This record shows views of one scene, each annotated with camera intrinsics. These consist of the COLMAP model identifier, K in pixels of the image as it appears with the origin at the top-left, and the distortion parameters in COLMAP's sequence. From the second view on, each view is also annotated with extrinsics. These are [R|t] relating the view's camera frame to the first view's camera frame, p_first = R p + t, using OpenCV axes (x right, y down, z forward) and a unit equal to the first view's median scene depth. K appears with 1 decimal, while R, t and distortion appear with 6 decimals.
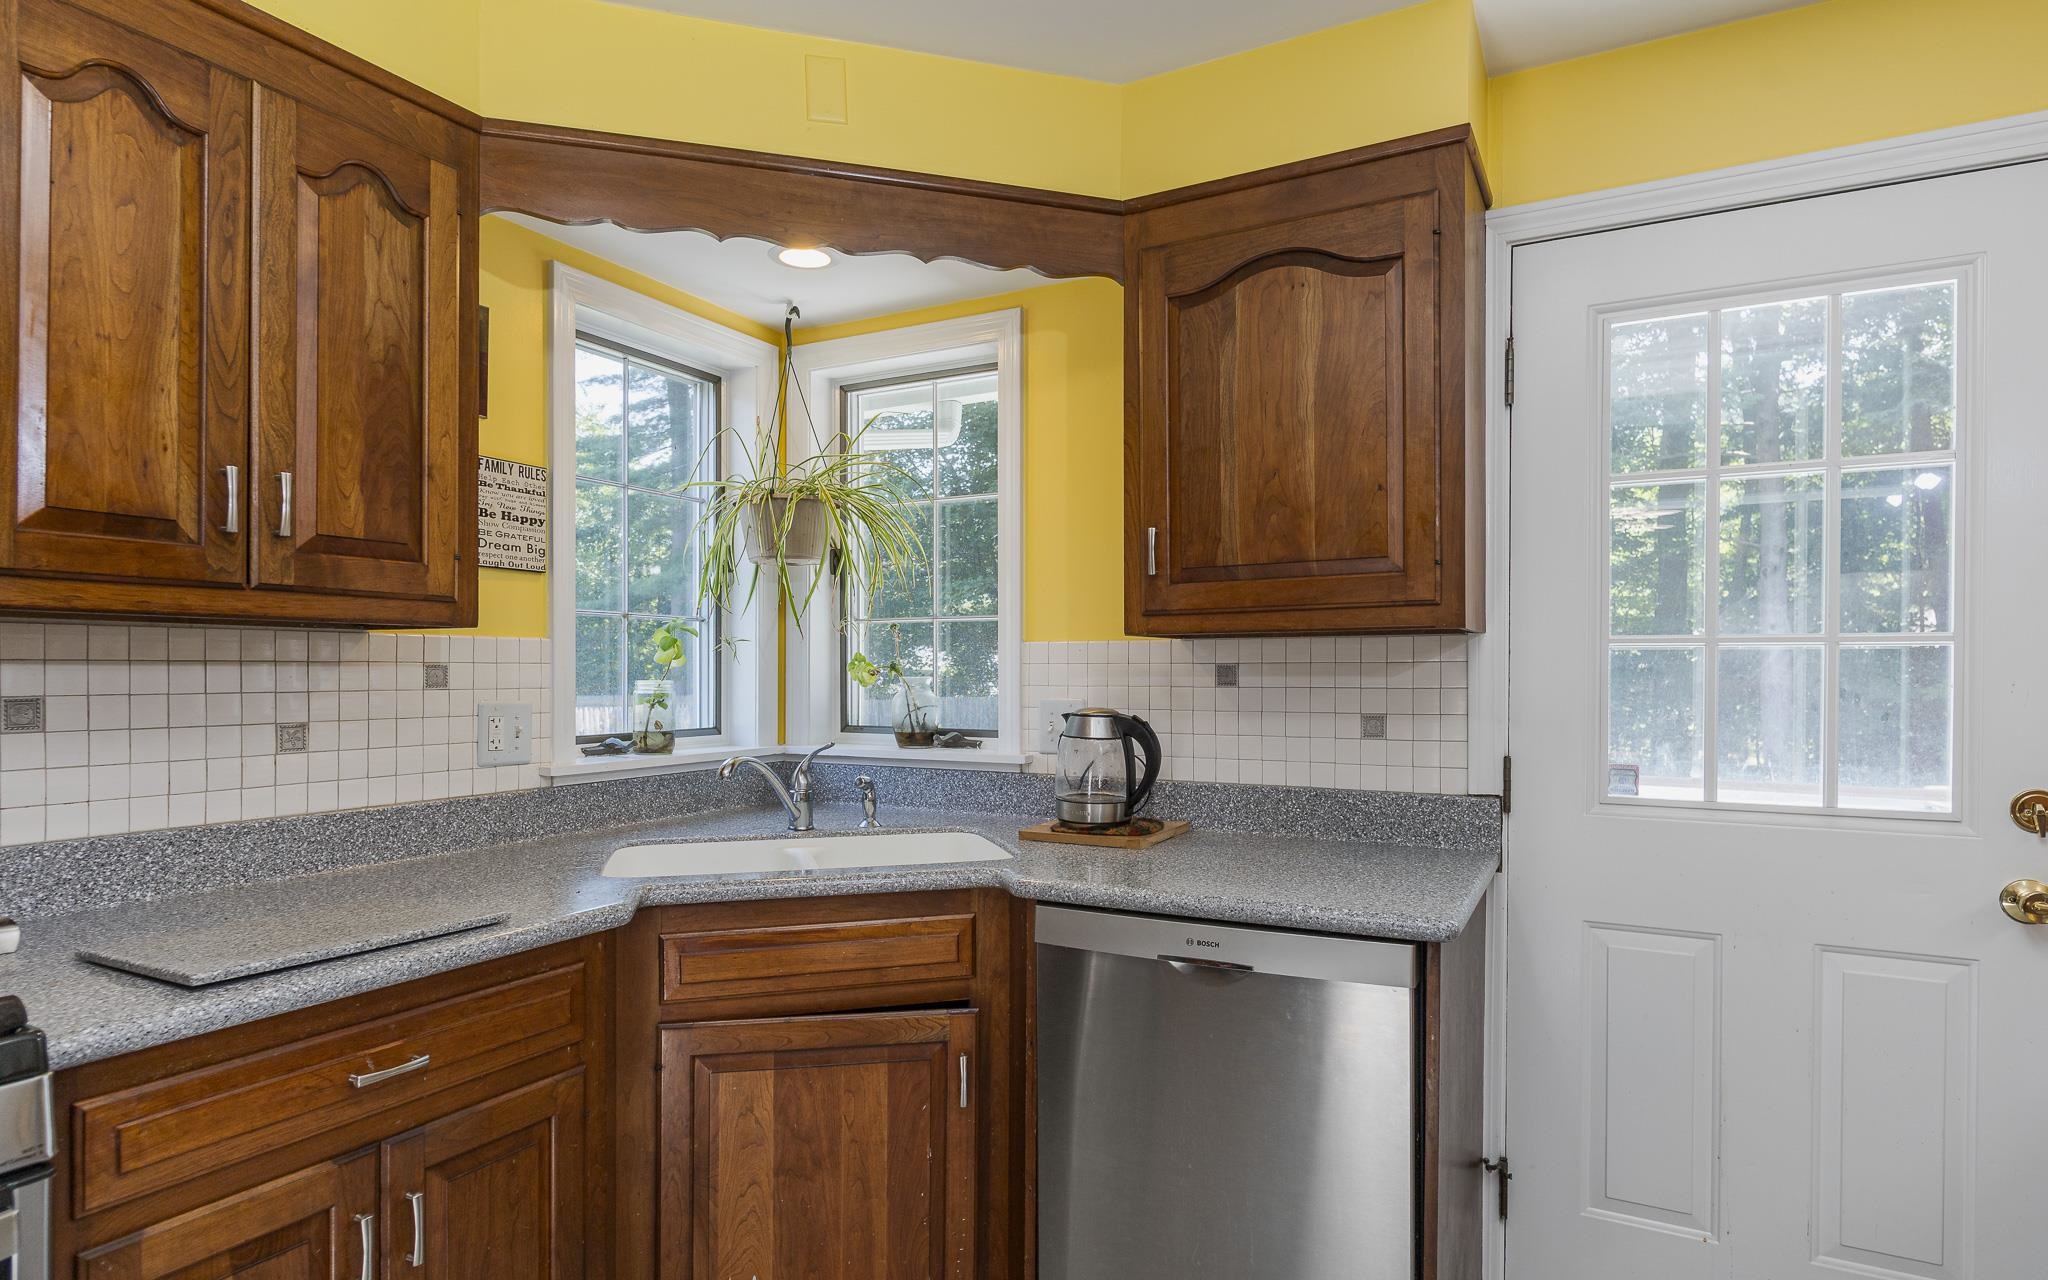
lens RADIAL K [[1105.5, 0, 1031.6], [0, 1105.5, 675.7], [0, 0, 1]] dist [0.000653, -0.000151]
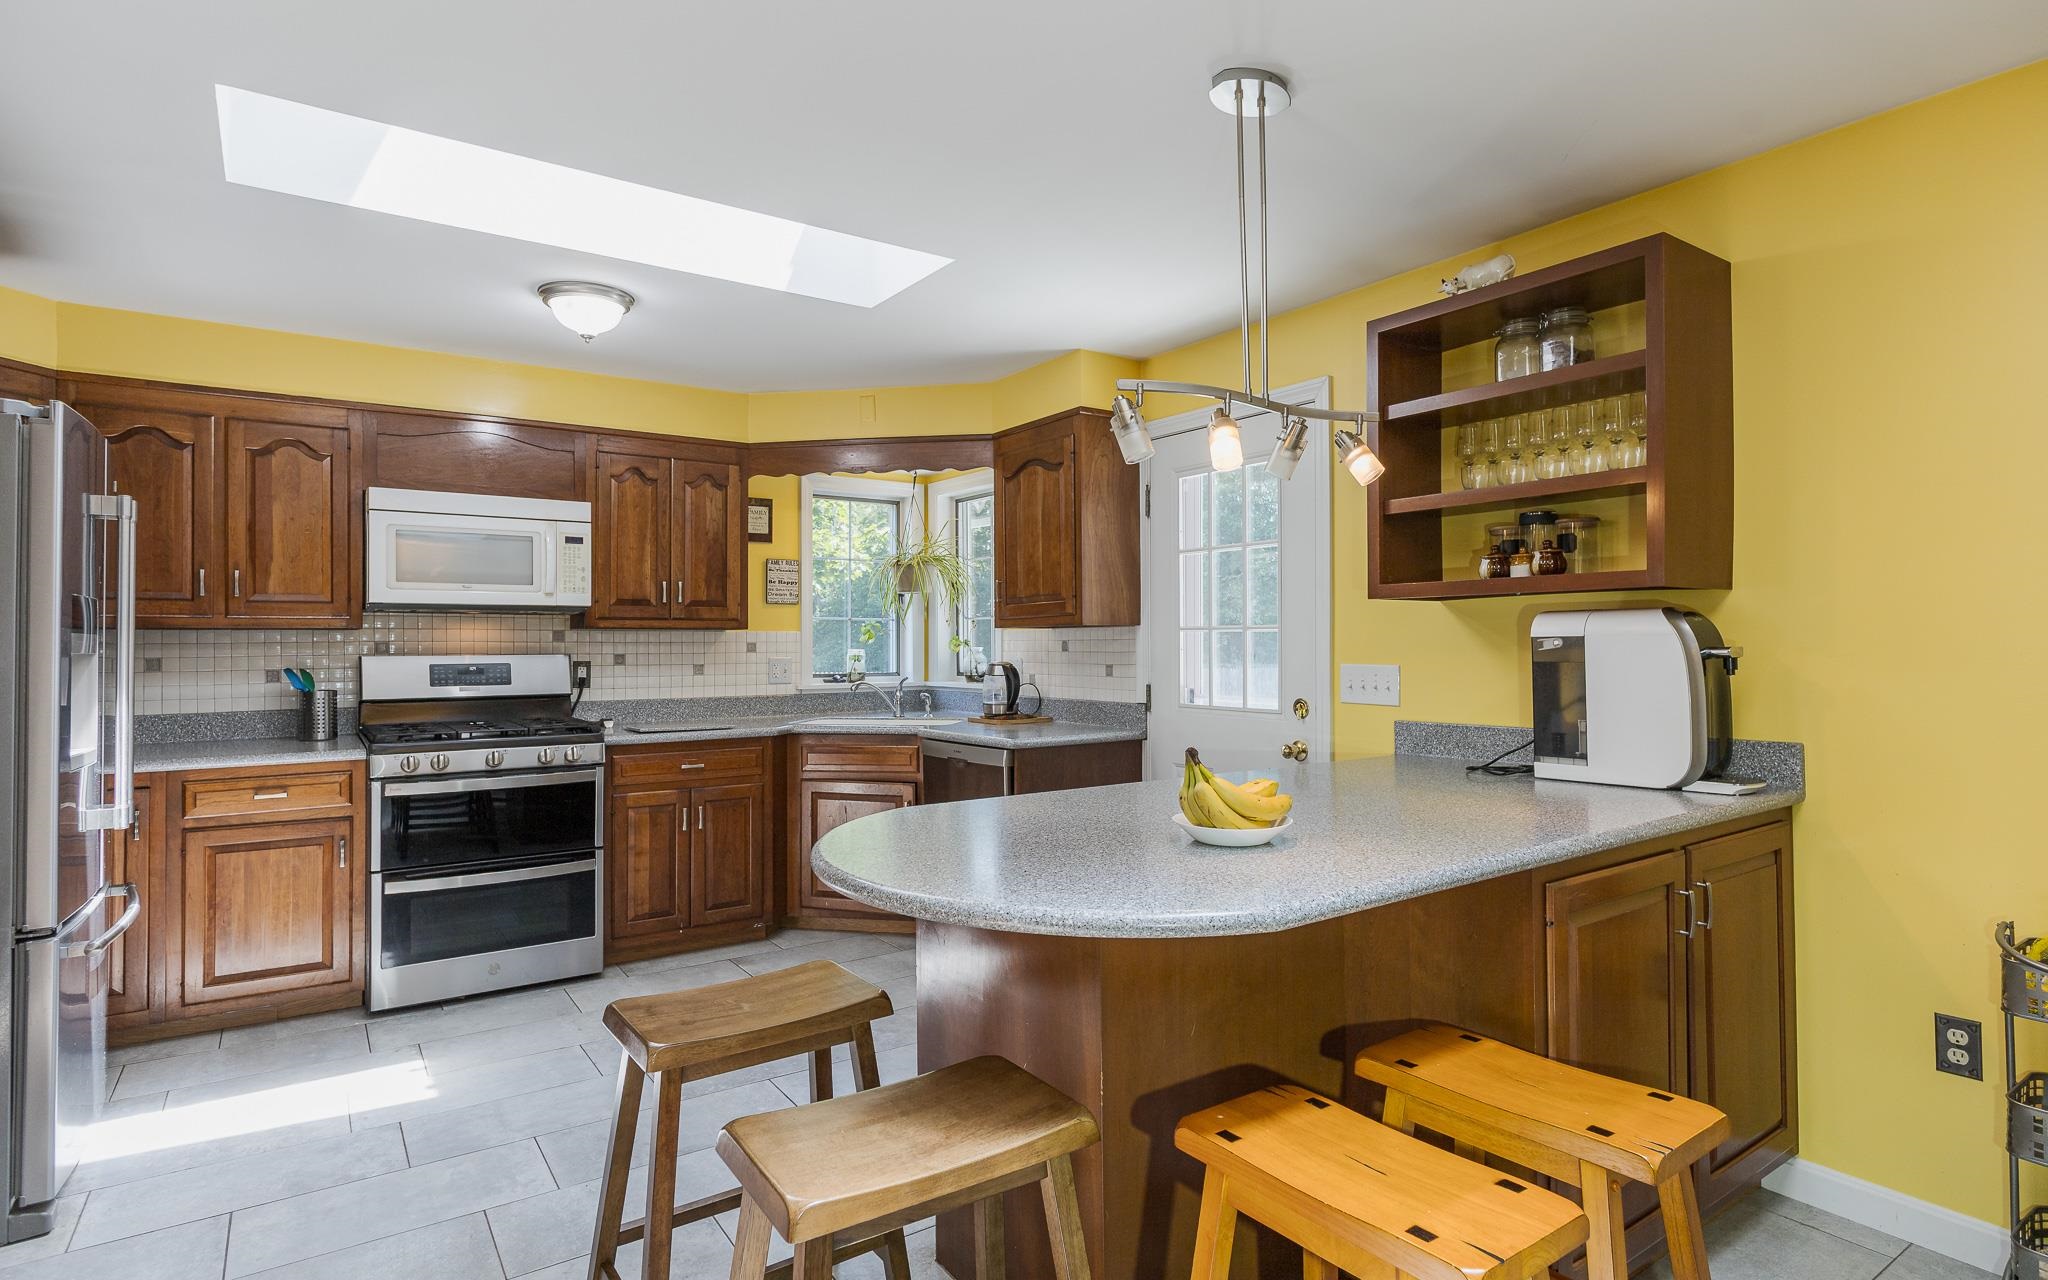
lens RADIAL K [[1054.6, 0, 1024.0], [0, 1054.6, 640.0], [0, 0, 1]] dist [-0.004018, -0.000276]
pose [[0.890795, -0.005680, -0.454370, 1.316100], [0.002340, 0.999966, -0.007913, 0.004501], [0.454400, 0.005986, 0.890778, -1.029692]]
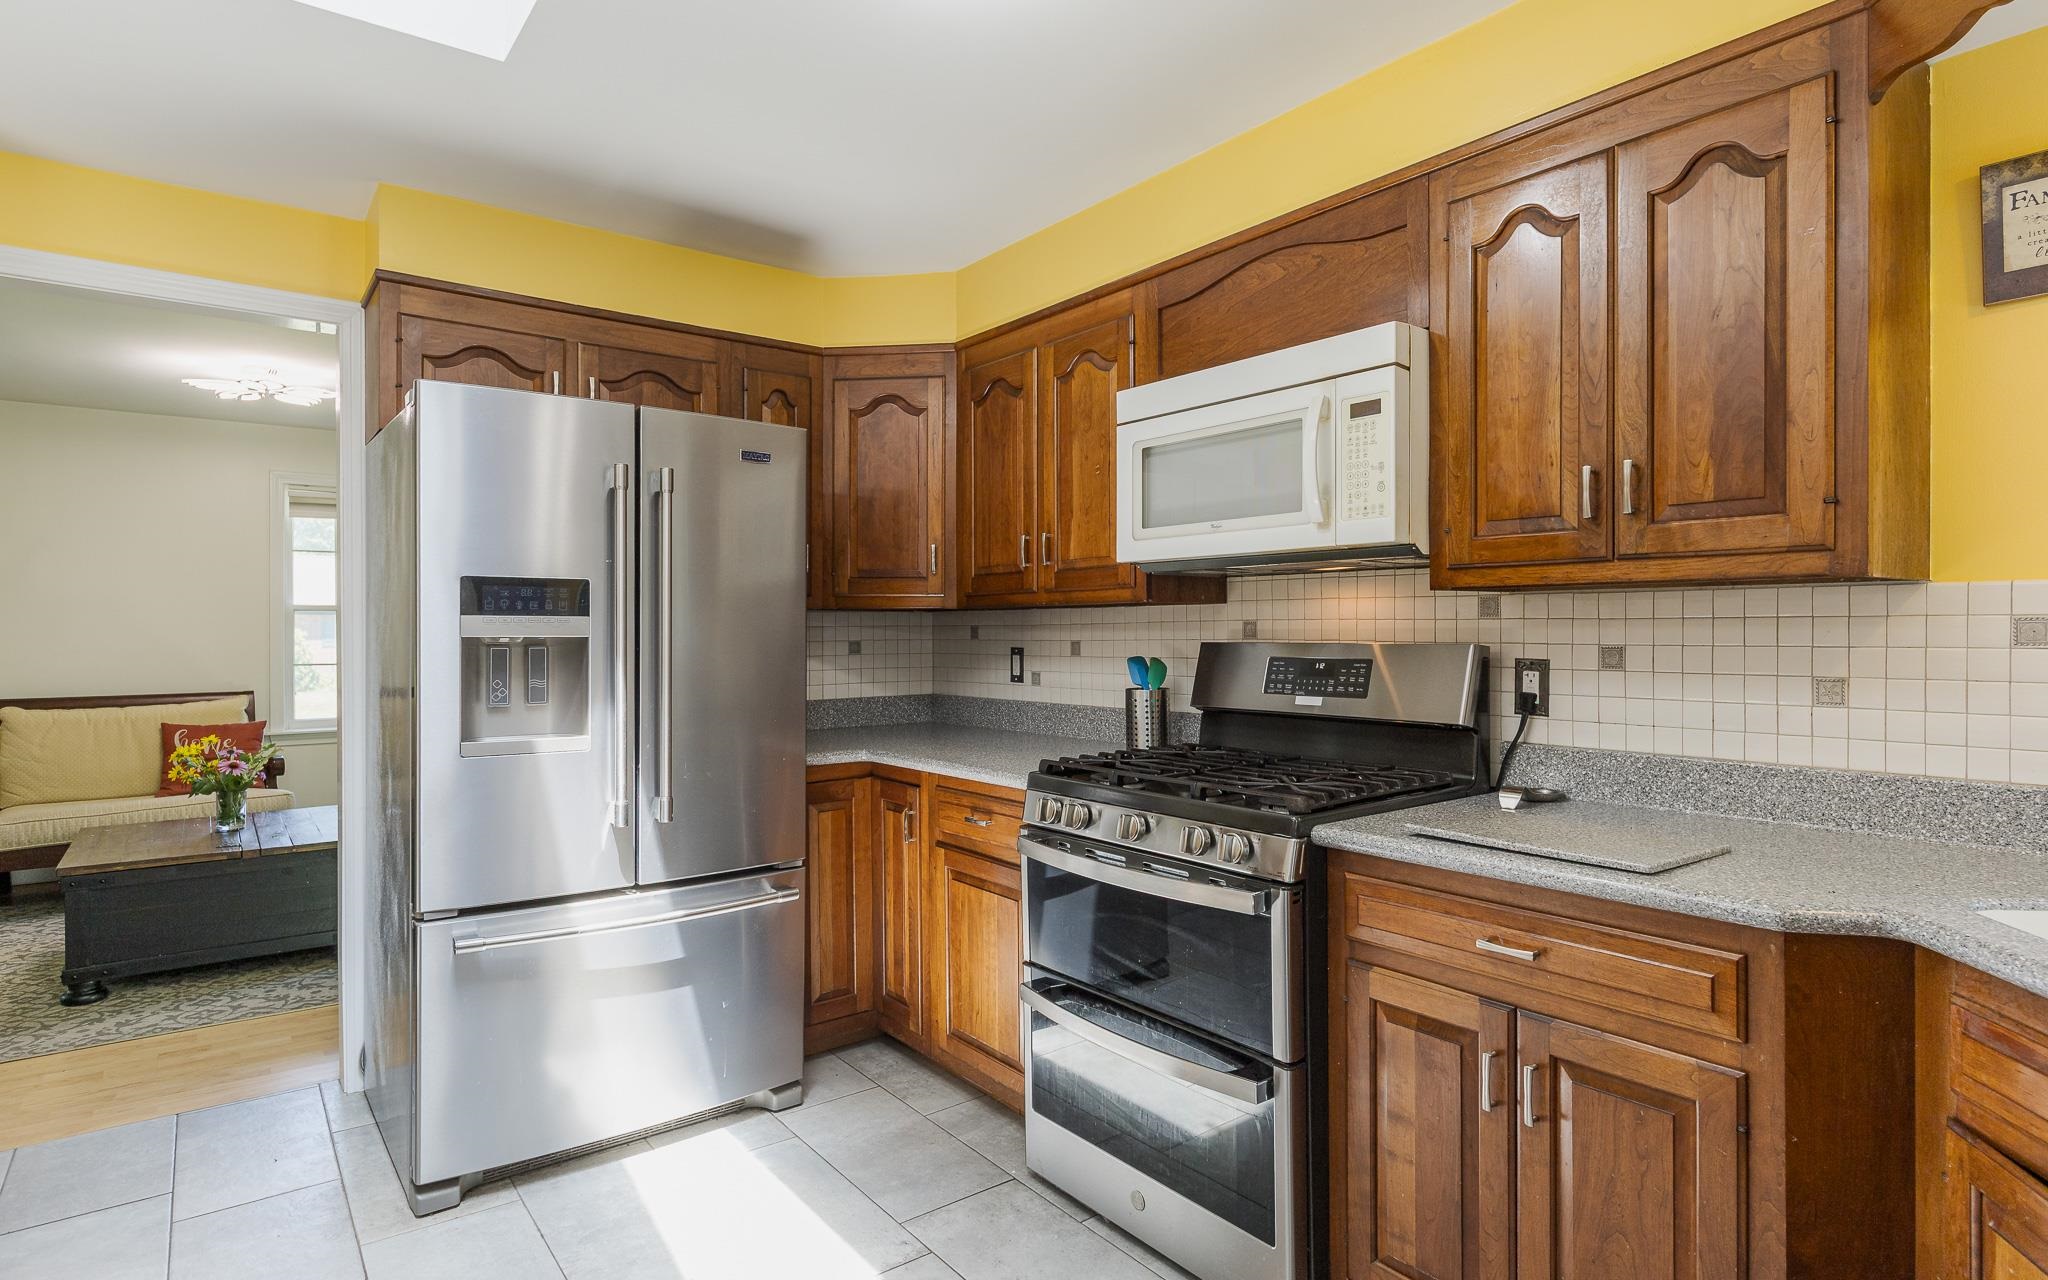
lens RADIAL K [[1069.1, 0, 1017.9], [0, 1069.1, 628.8], [0, 0, 1]] dist [-0.004248, -0.000480]
pose [[-0.415484, -0.002515, -0.909597, 0.554388], [-0.002615, 0.999995, -0.001570, 0.001640], [0.909597, 0.001726, -0.415488, 0.758365]]
